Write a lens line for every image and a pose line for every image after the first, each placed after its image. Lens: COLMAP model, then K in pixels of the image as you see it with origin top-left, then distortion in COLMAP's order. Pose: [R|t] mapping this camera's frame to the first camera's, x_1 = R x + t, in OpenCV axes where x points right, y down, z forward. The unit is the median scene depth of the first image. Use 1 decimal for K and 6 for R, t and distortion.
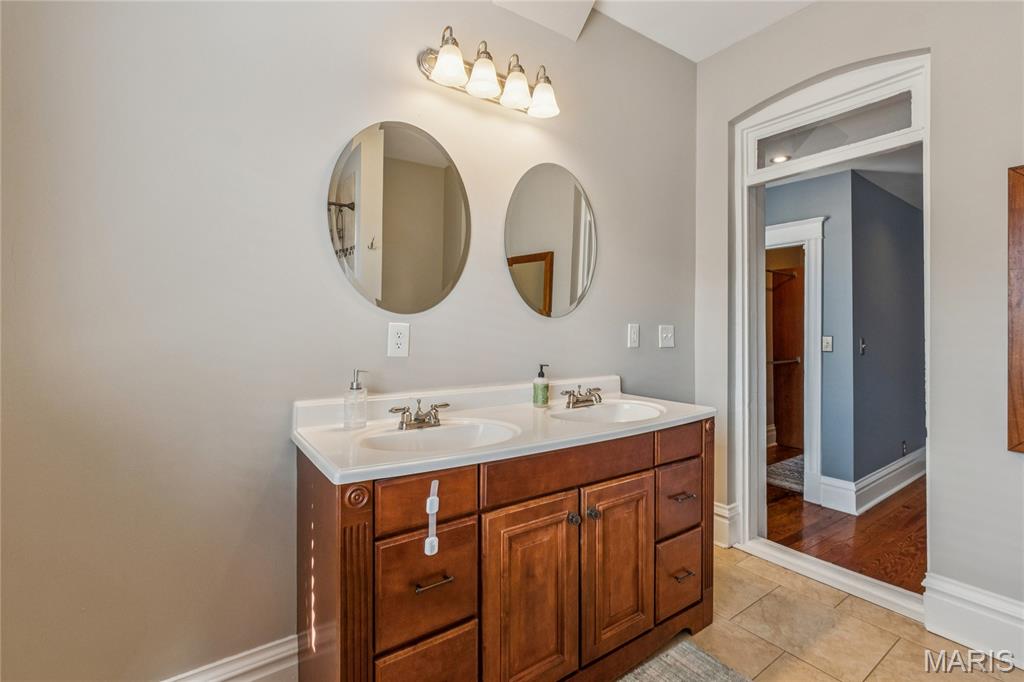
lens RADIAL K [[456.6, 0, 507.9], [0, 456.6, 327.7], [0, 0, 1]] dist [-0.003926, 0.000870]
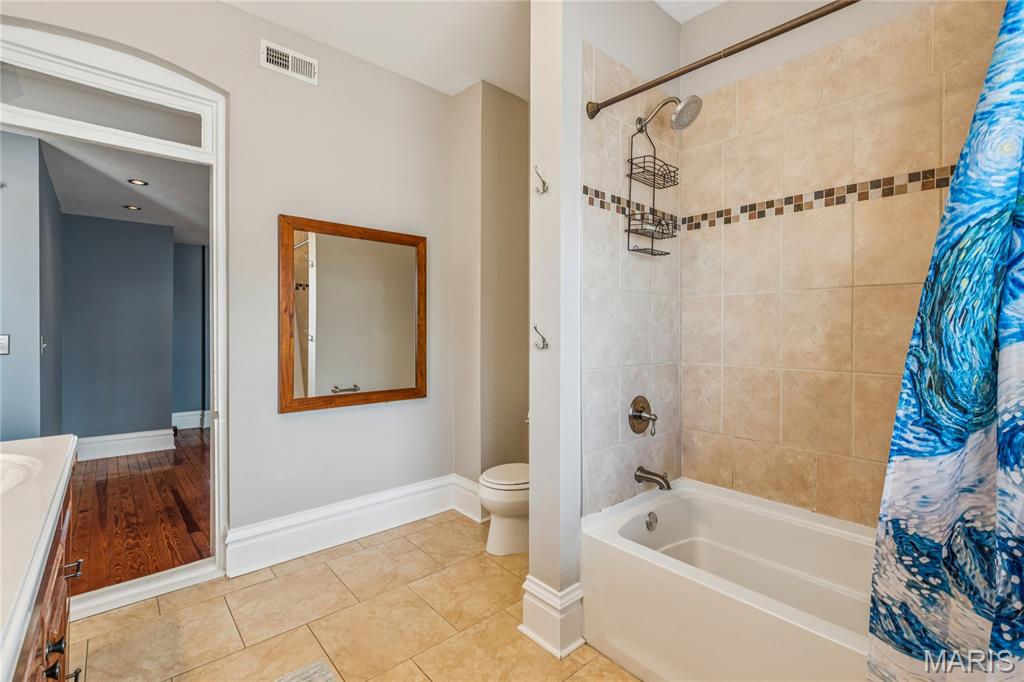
lens RADIAL K [[456.6, 0, 504.9], [0, 456.6, 336.8], [0, 0, 1]] dist [-0.003926, 0.000870]
pose [[-0.118570, -0.007366, 0.992918, -0.343423], [-0.014390, 0.999880, 0.005699, 0.006737], [-0.992841, -0.013612, -0.118661, 0.410751]]
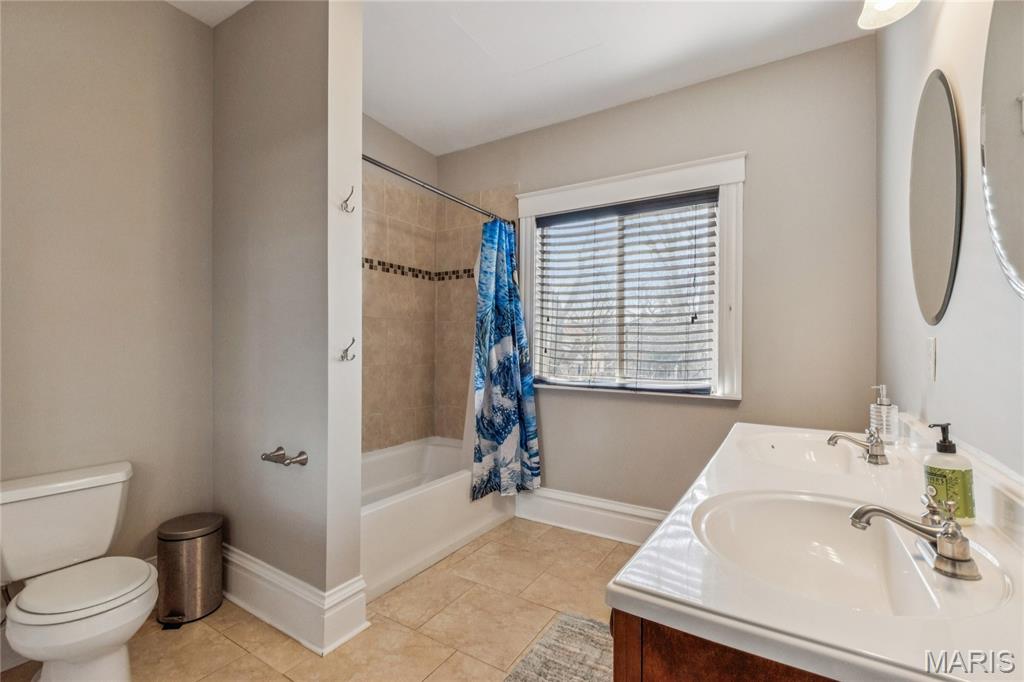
lens RADIAL K [[456.6, 0, 505.1], [0, 456.6, 351.2], [0, 0, 1]] dist [-0.003926, 0.000870]
pose [[-0.915350, -0.000193, -0.402659, 0.622676], [-0.002122, 0.999988, 0.004346, 0.013457], [0.402653, 0.004832, -0.915340, 1.224013]]
